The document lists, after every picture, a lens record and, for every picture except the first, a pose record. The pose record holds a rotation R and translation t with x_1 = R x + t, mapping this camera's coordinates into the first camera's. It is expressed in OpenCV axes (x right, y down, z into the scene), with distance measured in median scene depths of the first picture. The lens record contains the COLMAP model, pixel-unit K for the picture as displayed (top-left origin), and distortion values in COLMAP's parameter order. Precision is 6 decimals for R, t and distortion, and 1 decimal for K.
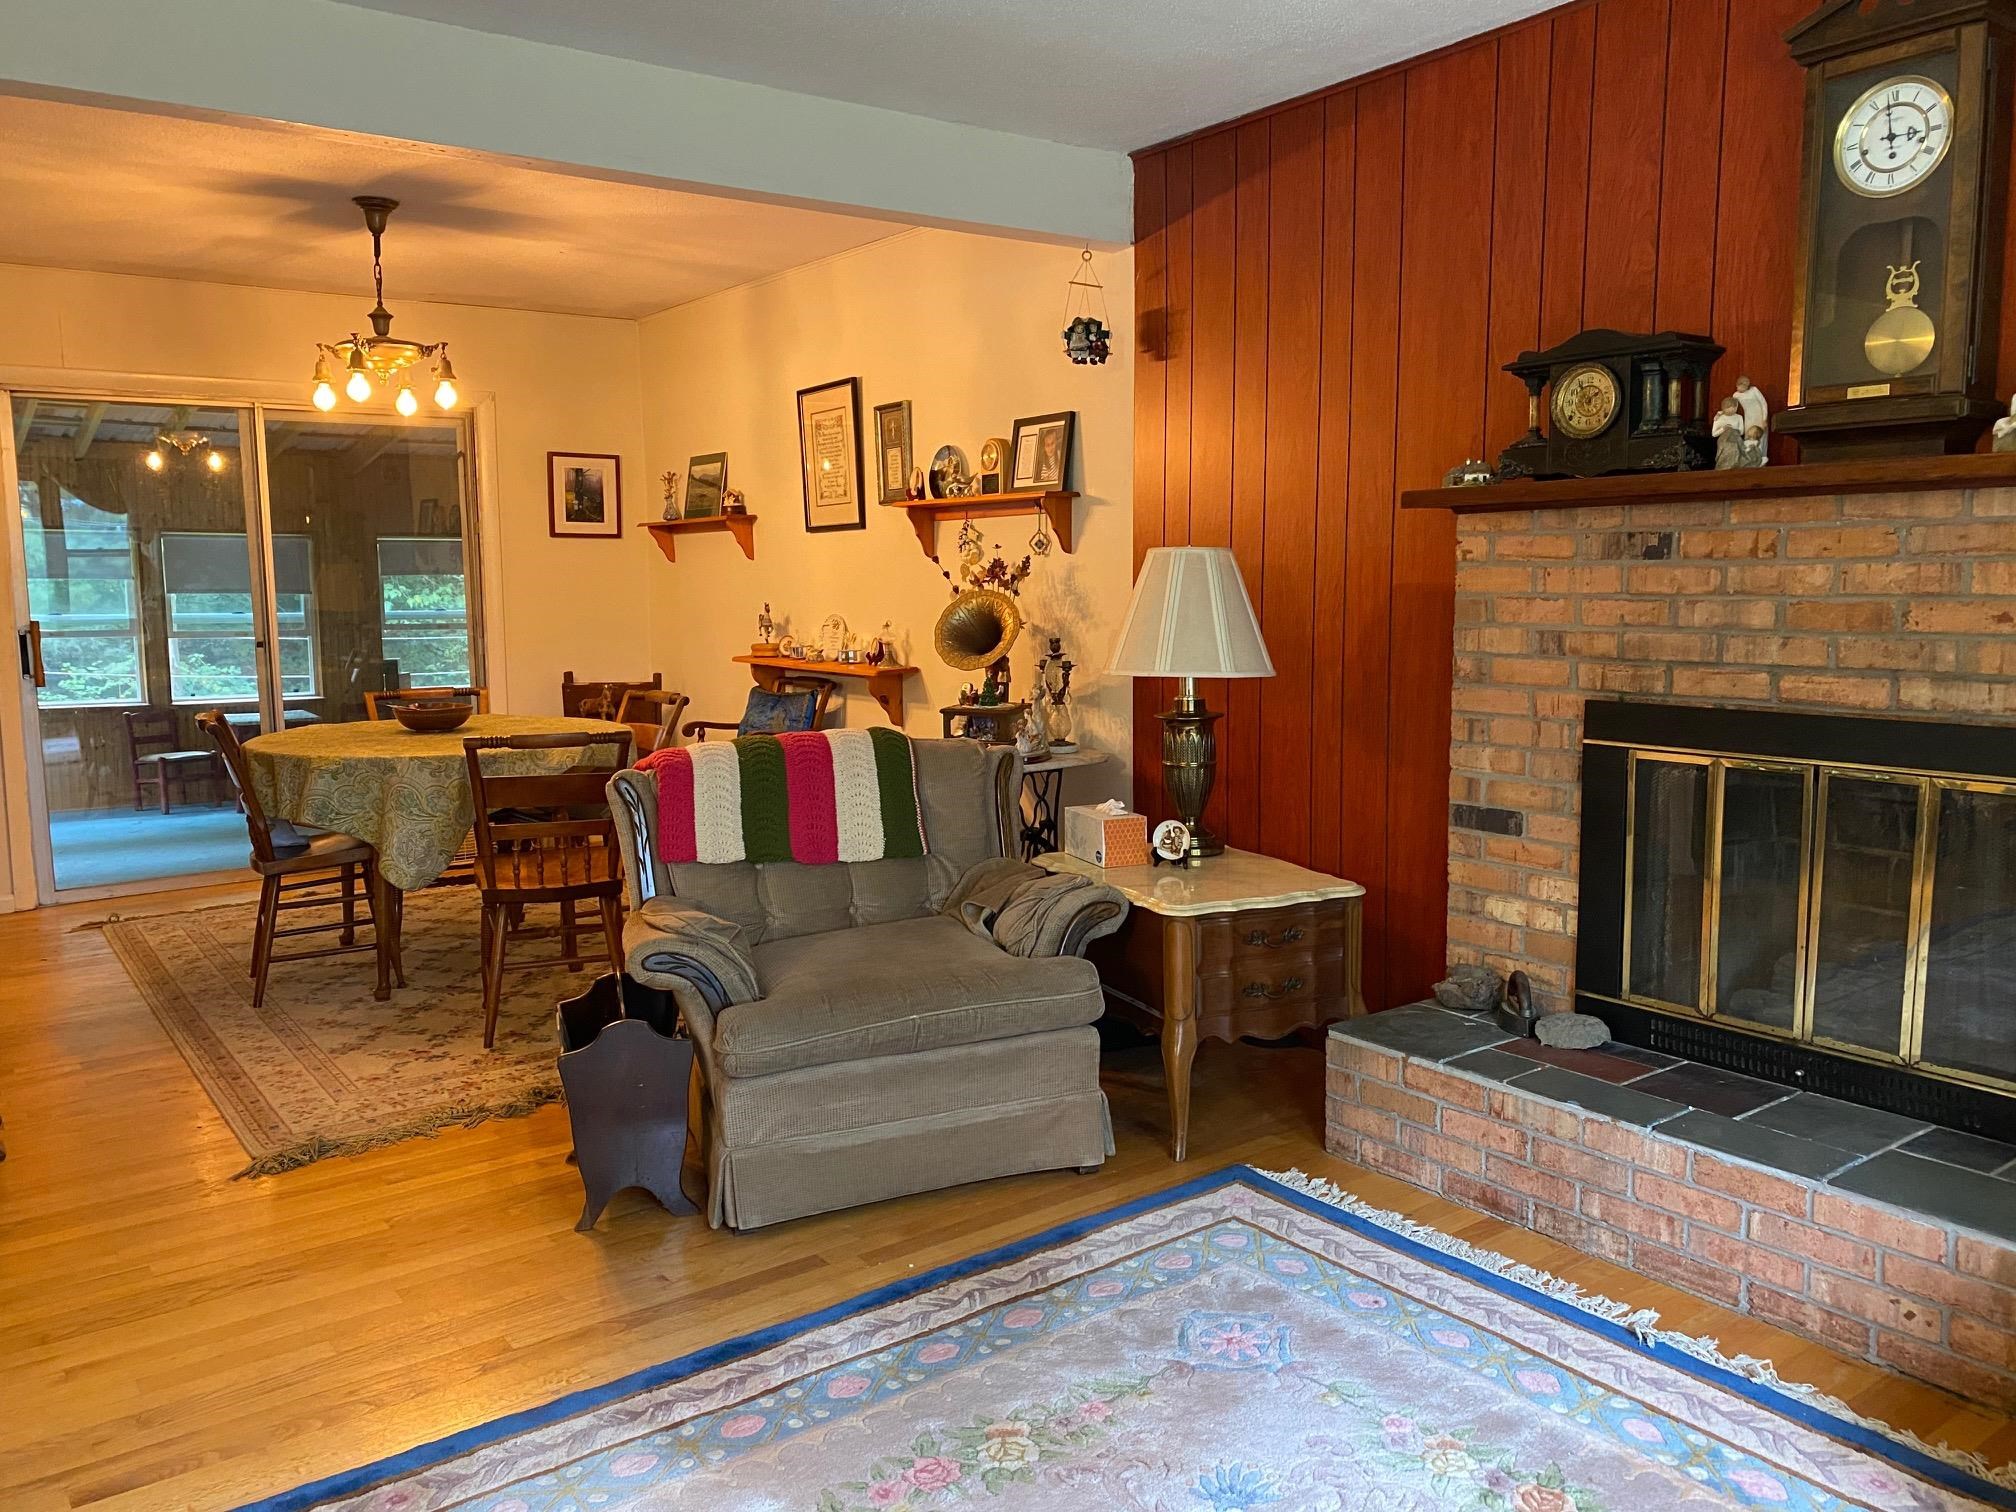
lens RADIAL K [[1526.8, 0, 1008.5], [0, 1526.8, 753.0], [0, 0, 1]] dist [0.049516, -0.067556]
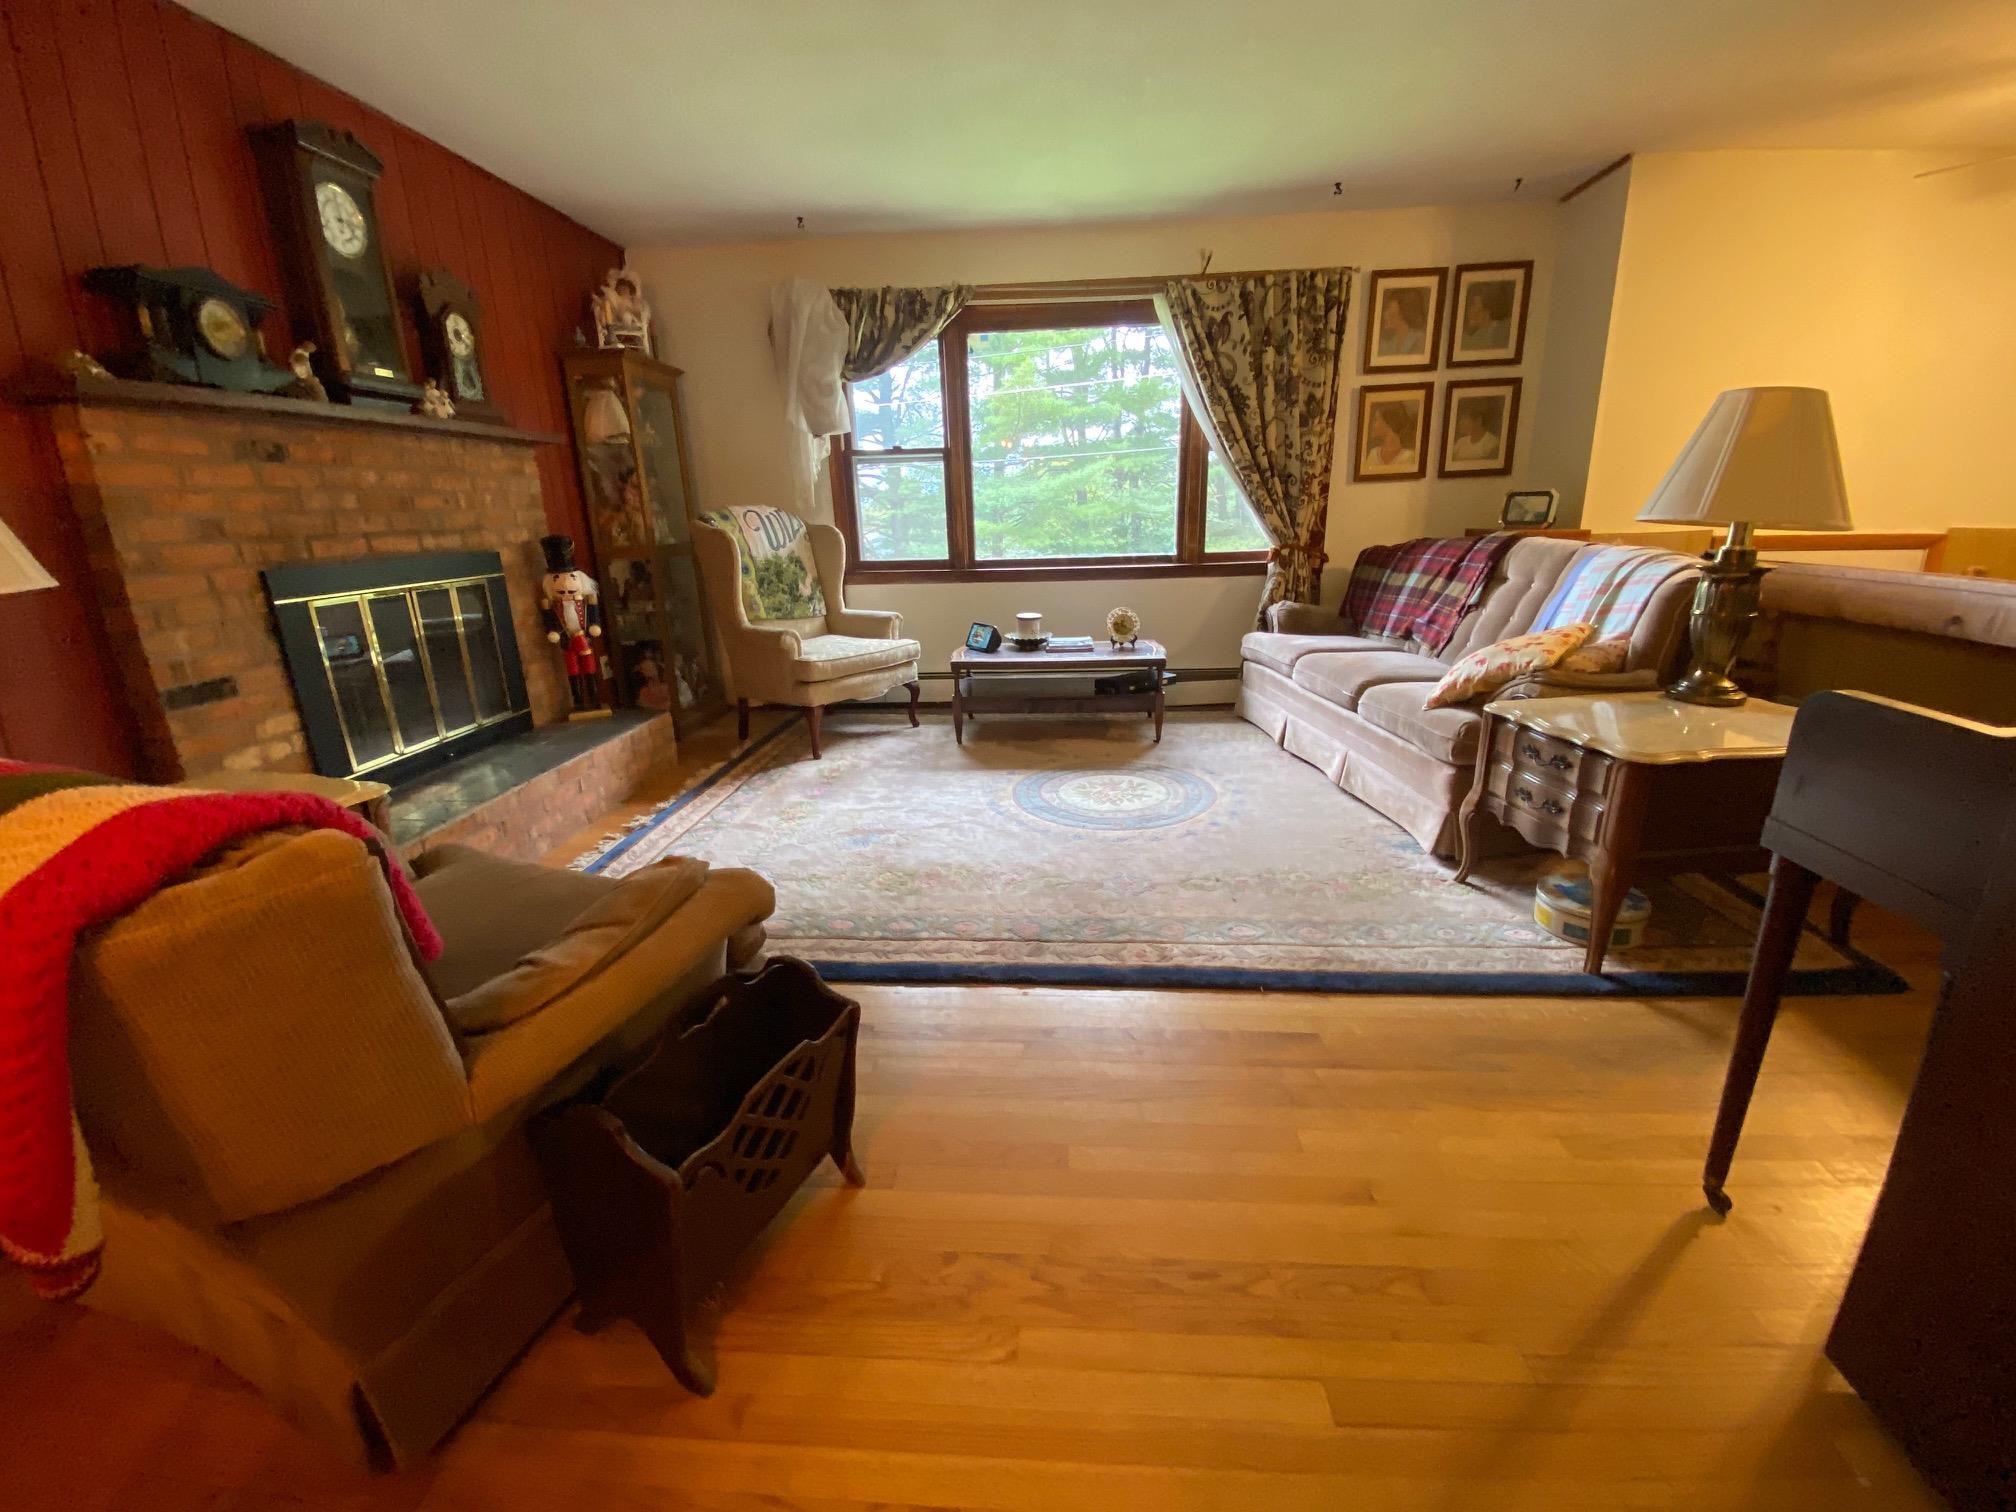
lens RADIAL K [[808.9, 0, 1012.6], [0, 808.9, 759.2], [0, 0, 1]] dist [0.003739, -0.007341]
pose [[-0.760613, -0.169210, 0.626766, -0.559006], [0.101338, 0.922656, 0.372071, -0.076516], [-0.641247, 0.346517, -0.684637, 1.094611]]
